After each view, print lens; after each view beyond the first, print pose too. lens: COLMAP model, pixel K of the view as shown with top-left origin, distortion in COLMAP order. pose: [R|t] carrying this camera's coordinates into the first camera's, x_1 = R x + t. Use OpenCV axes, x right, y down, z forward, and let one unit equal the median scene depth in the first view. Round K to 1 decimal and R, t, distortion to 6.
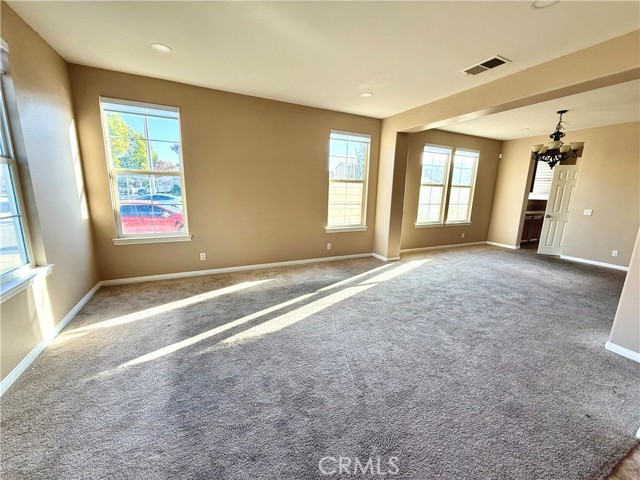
lens RADIAL K [[254.7, 0, 317.1], [0, 254.7, 240.1], [0, 0, 1]] dist [-0.003811, 0.001051]
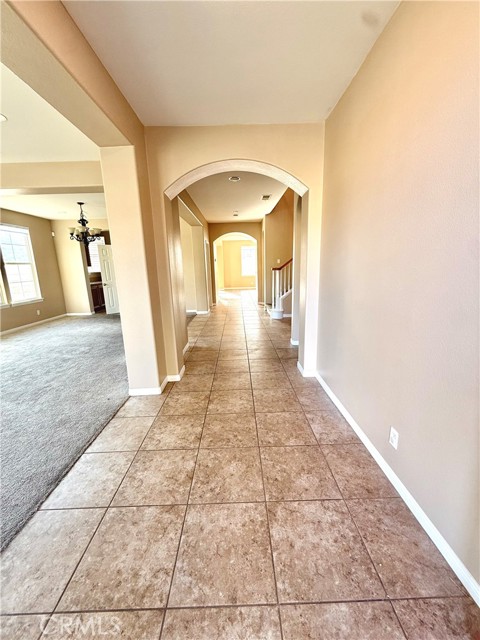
lens RADIAL K [[254.7, 0, 242.7], [0, 254.7, 319.6], [0, 0, 1]] dist [-0.003811, 0.001051]
pose [[0.411350, -0.226765, 0.882818, 0.031221], [0.215810, 0.965248, 0.147382, 0.055713], [-0.885560, 0.129896, 0.445993, -0.246948]]
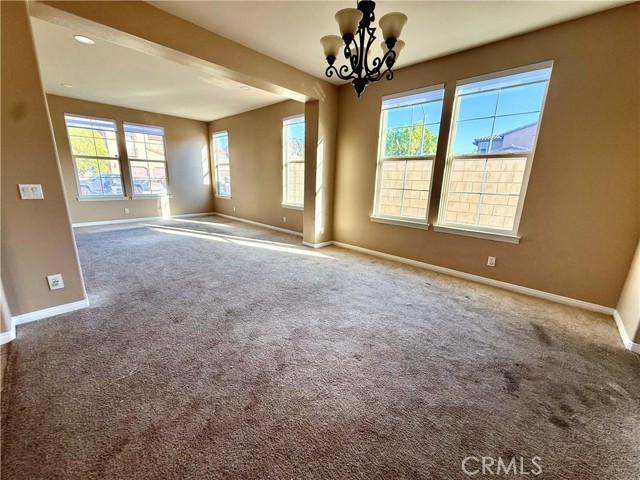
lens RADIAL K [[254.7, 0, 318.1], [0, 254.7, 236.2], [0, 0, 1]] dist [-0.003811, 0.001051]
pose [[0.361785, 0.191370, -0.912408, 1.473719], [-0.202752, 0.971429, 0.123355, -0.095090], [0.909947, 0.140365, 0.390249, 0.874633]]
